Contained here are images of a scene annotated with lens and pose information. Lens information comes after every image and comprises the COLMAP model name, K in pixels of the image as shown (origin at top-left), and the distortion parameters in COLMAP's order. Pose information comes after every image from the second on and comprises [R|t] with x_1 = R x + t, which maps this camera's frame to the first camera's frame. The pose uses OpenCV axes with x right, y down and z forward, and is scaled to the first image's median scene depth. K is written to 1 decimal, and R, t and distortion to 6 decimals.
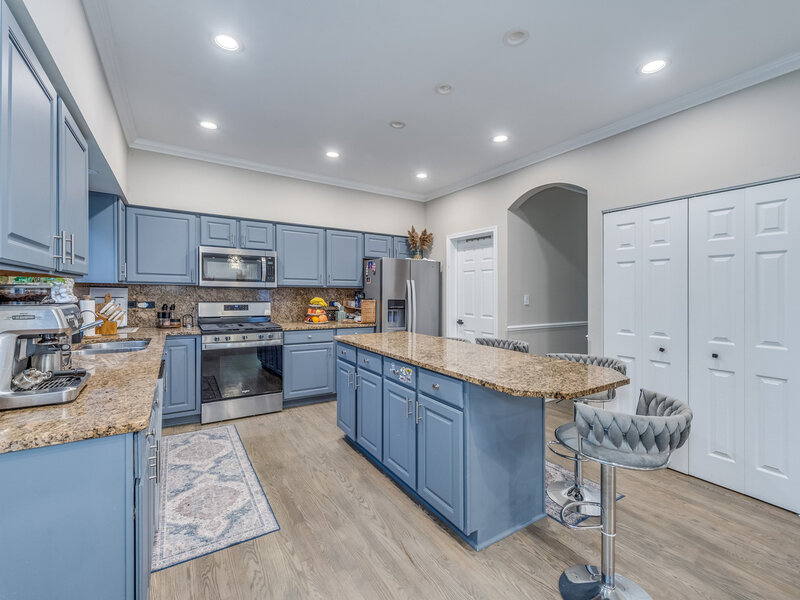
lens RADIAL K [[354.6, 0, 407.4], [0, 354.6, 286.4], [0, 0, 1]] dist [0.007907, -0.000564]
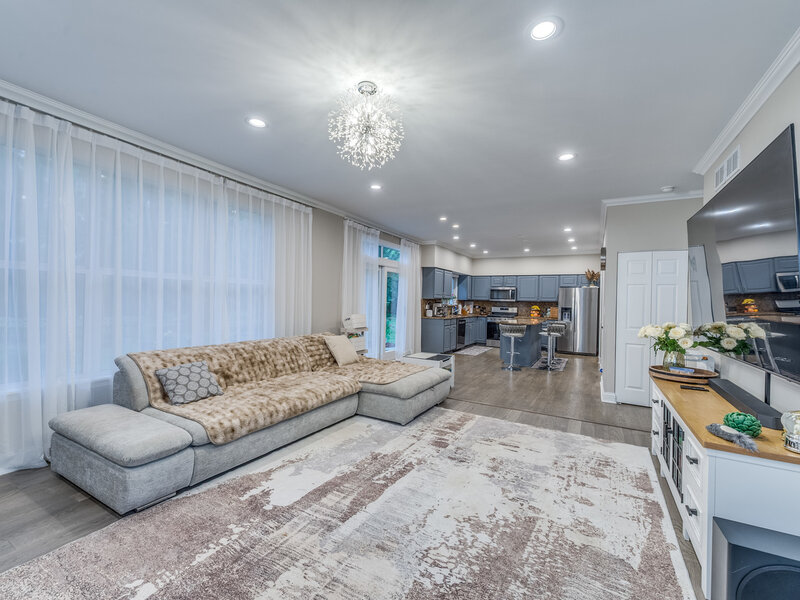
lens RADIAL K [[354.6, 0, 399.2], [0, 354.6, 308.7], [0, 0, 1]] dist [0.007907, -0.000564]
pose [[0.476471, 0.020247, -0.878957, 1.532031], [-0.002792, 0.999765, 0.021516, 0.002112], [0.879186, -0.007797, 0.476415, -0.986392]]
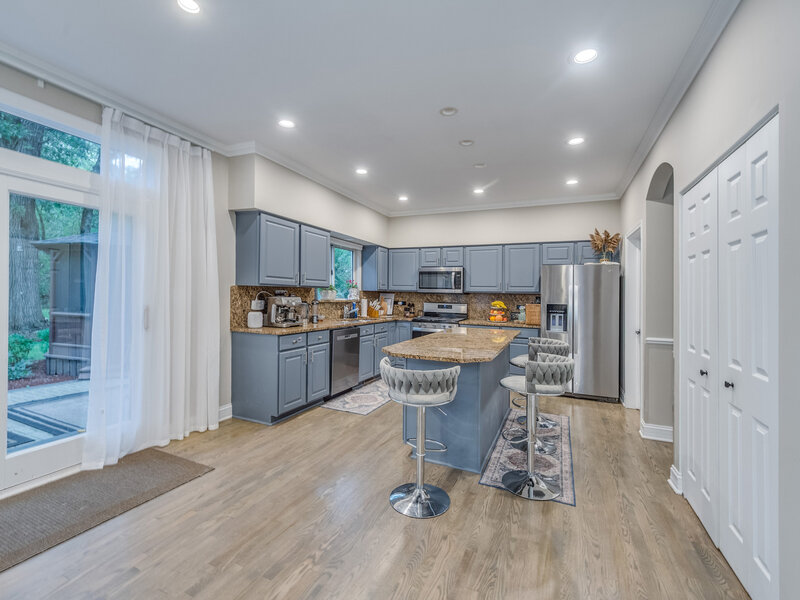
lens RADIAL K [[354.6, 0, 401.1], [0, 354.6, 291.9], [0, 0, 1]] dist [0.007907, -0.000564]
pose [[0.547674, -0.006662, -0.836665, 0.680779], [0.000846, 0.999972, -0.007409, 0.009239], [0.836691, 0.003350, 0.547664, 0.045793]]
